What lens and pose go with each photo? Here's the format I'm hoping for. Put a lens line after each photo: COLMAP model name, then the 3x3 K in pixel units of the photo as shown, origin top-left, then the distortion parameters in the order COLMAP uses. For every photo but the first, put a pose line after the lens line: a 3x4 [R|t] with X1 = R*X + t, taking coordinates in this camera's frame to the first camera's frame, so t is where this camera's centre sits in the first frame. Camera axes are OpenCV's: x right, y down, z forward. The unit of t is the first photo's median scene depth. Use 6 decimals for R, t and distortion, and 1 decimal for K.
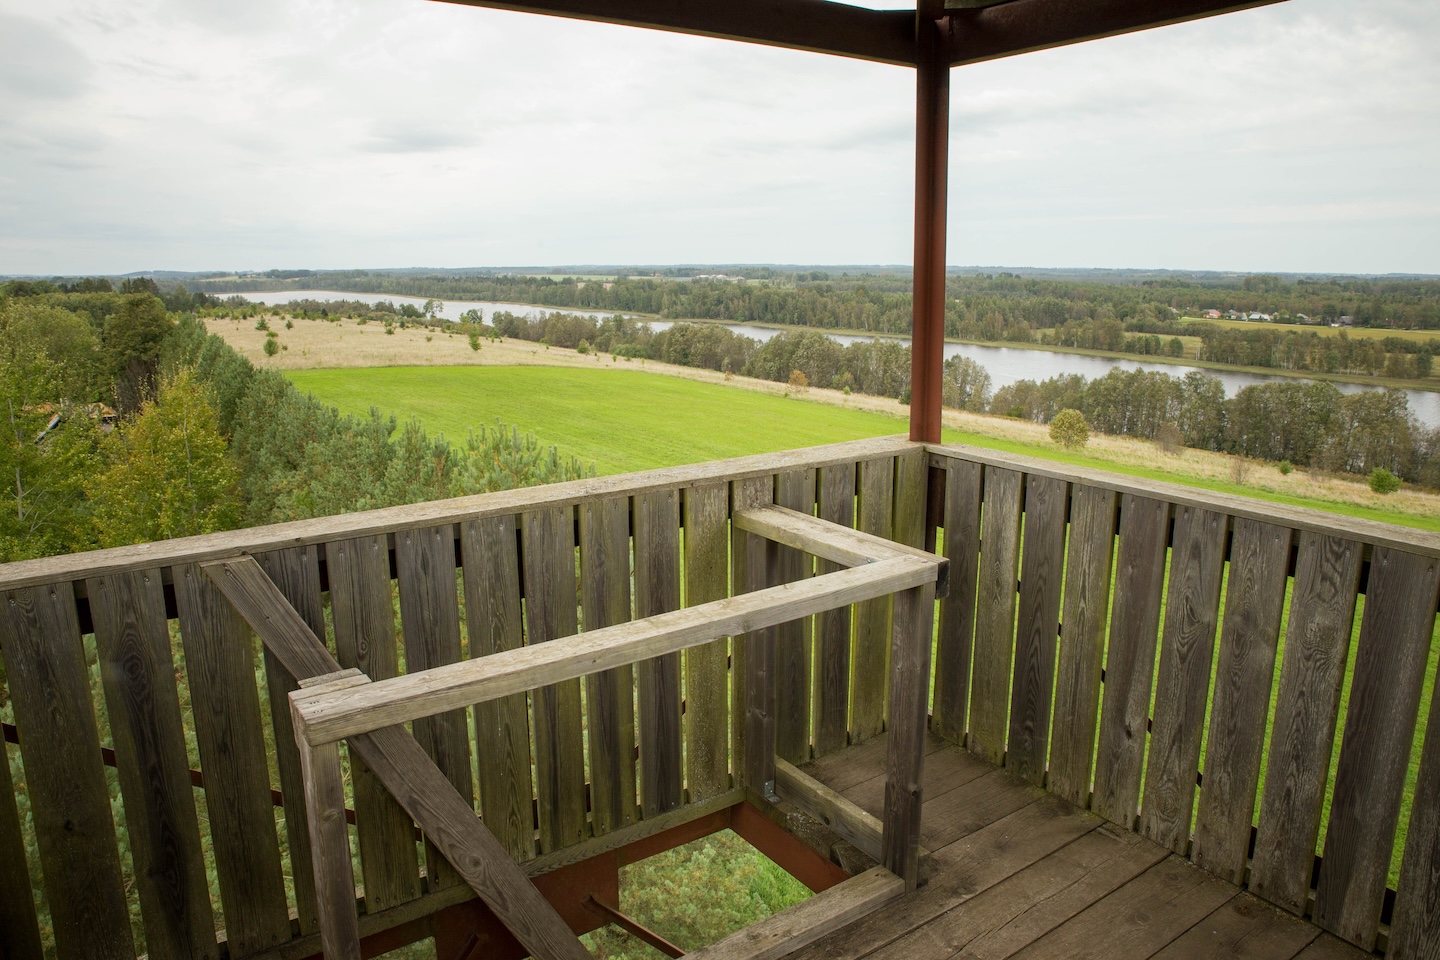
lens RADIAL K [[989.1, 0, 726.6], [0, 989.1, 485.0], [0, 0, 1]] dist [-0.117782, 0.081579]
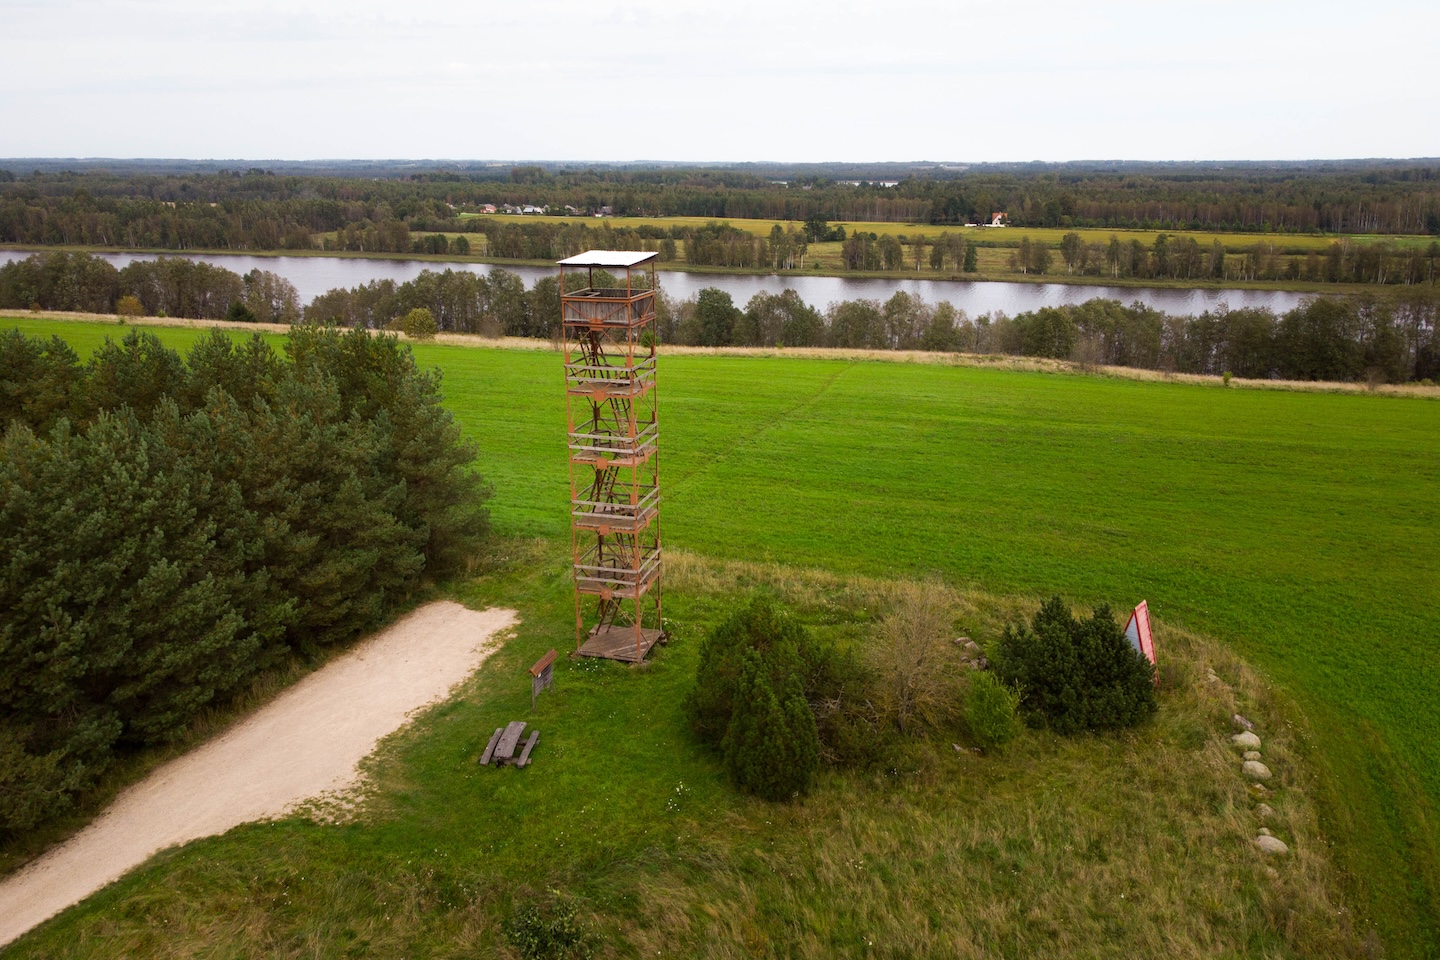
lens RADIAL K [[1082.3, 0, 726.9], [0, 1082.3, 467.9], [0, 0, 1]] dist [0.029043, -0.021196]
pose [[0.778712, -0.173632, 0.602876, -0.048353], [0.138385, 0.984809, 0.104885, 0.007002], [-0.611929, 0.001754, 0.790911, -0.074495]]
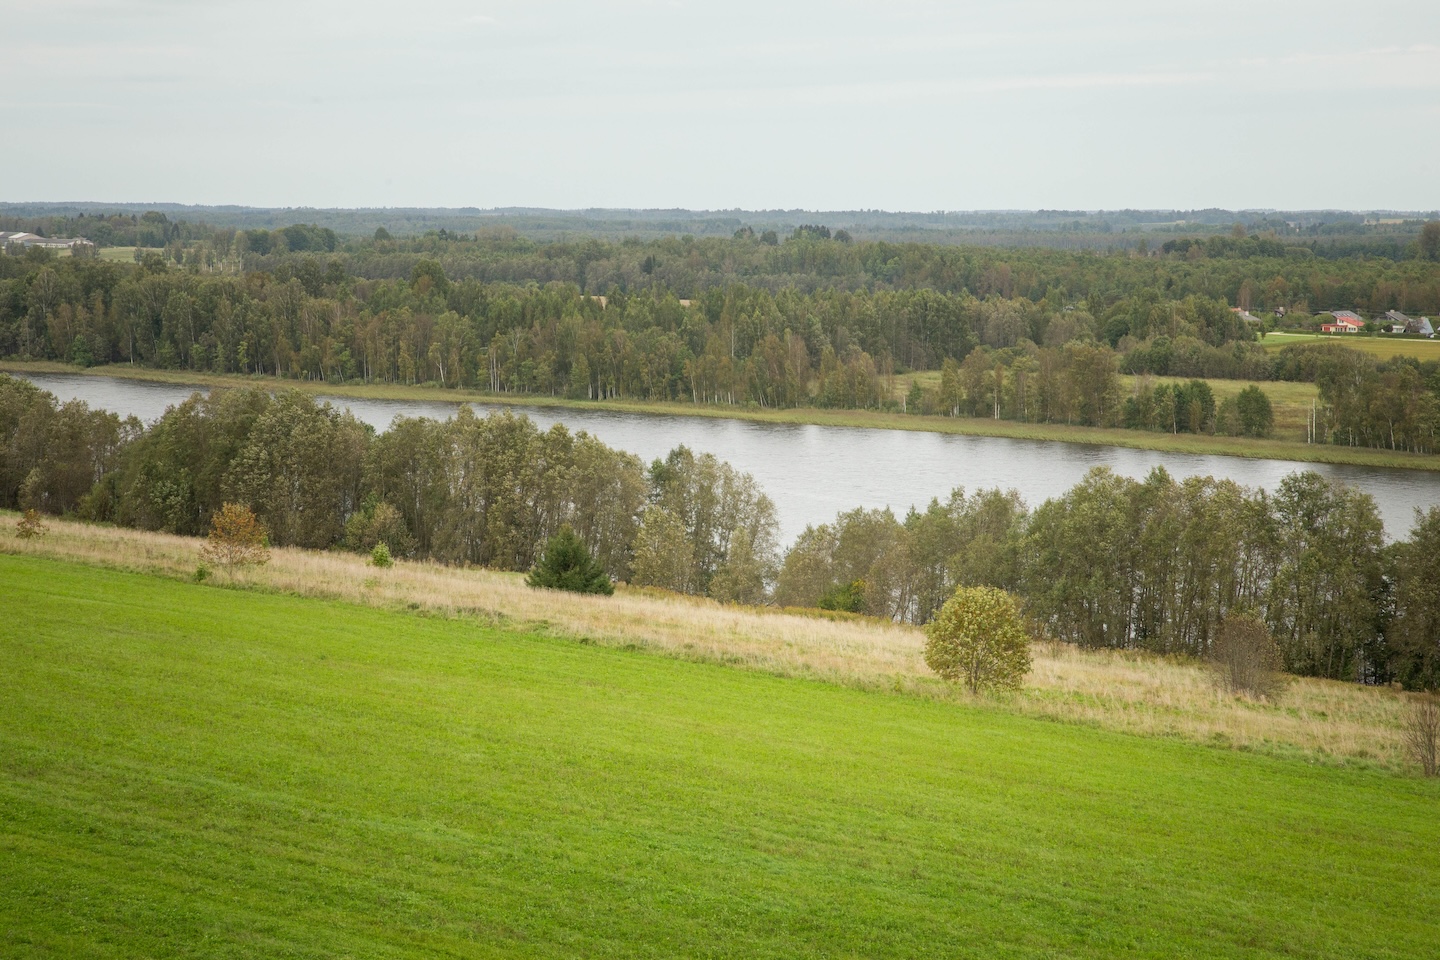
lens RADIAL K [[2726.3, 0, 720.7], [0, 2726.3, 488.7], [0, 0, 1]] dist [0.237424, 0.000000]
pose [[0.971594, -0.021687, 0.235658, 0.003264], [0.049372, 0.992456, -0.112220, -0.000732], [-0.231447, 0.120667, 0.965335, 0.003323]]
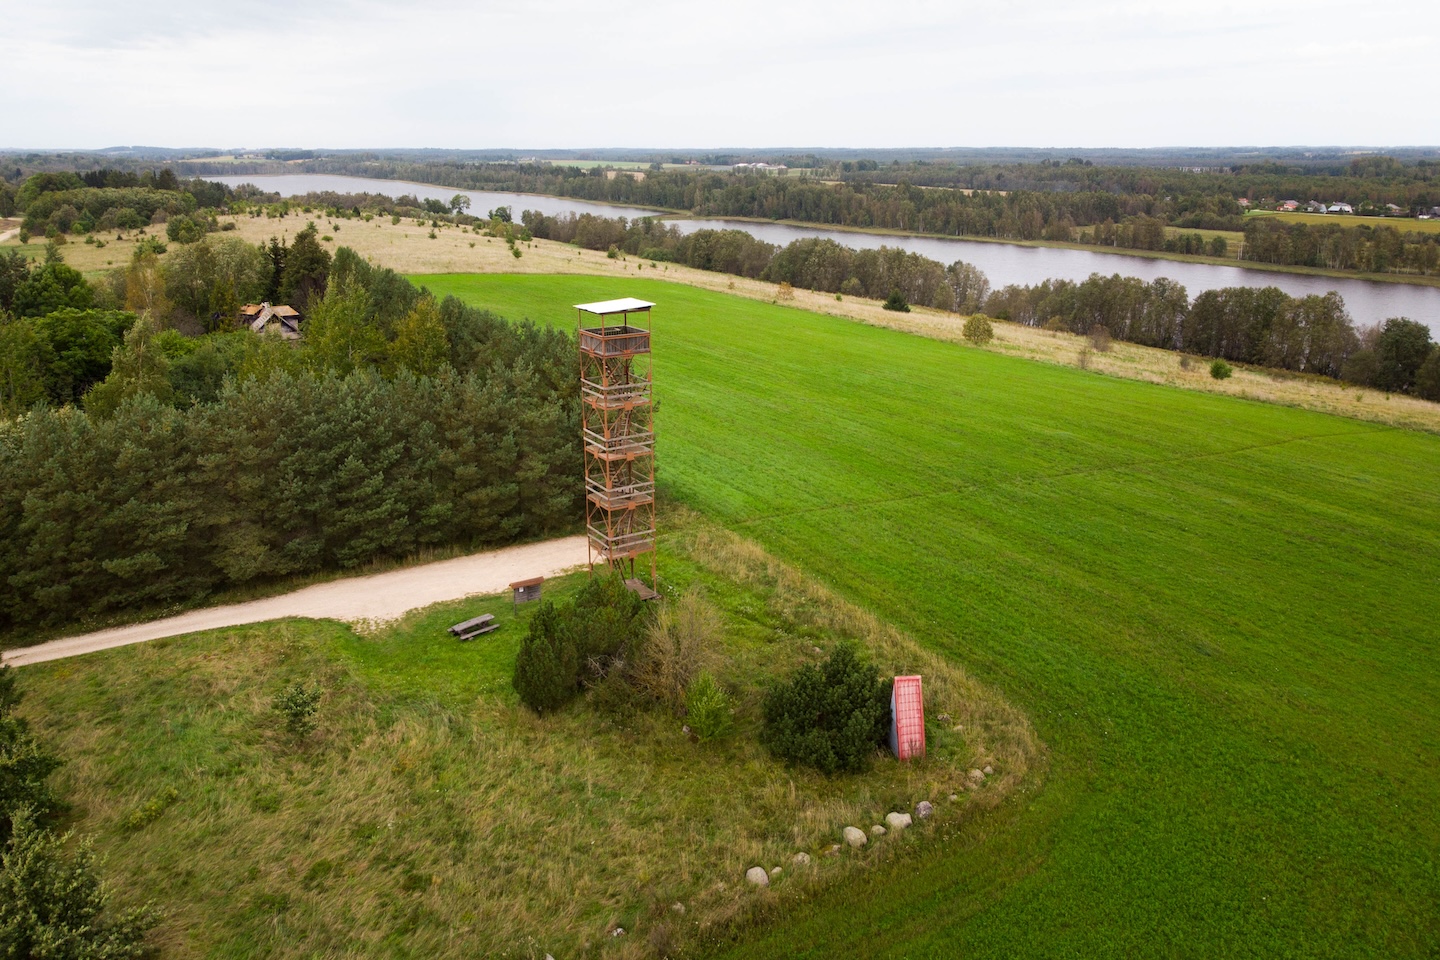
lens RADIAL K [[1082.3, 0, 720.6], [0, 1082.3, 470.2], [0, 0, 1]] dist [0.029043, -0.021196]
pose [[0.998860, 0.012114, -0.046178, 0.018417], [-0.008808, 0.997429, 0.071122, 0.007709], [0.046921, -0.070634, 0.996398, -0.118204]]
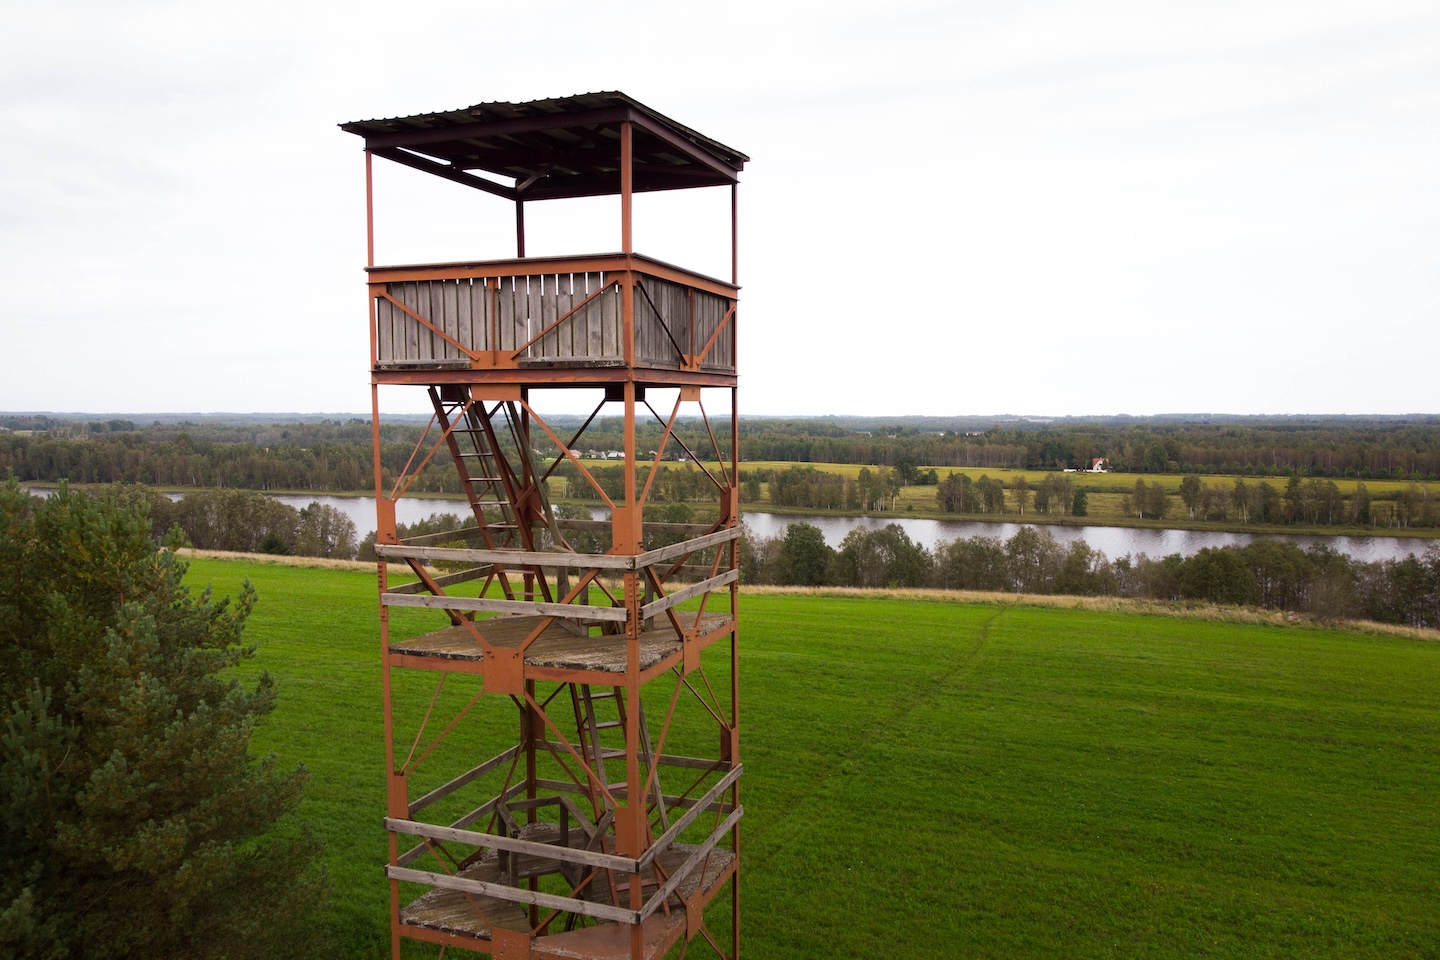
lens RADIAL K [[1082.3, 0, 723.0], [0, 1082.3, 492.7], [0, 0, 1]] dist [0.029043, -0.021196]
pose [[0.825909, -0.041953, 0.562240, -0.010297], [0.124365, 0.986221, -0.109098, 0.008433], [-0.549916, 0.160028, 0.819746, -0.018455]]
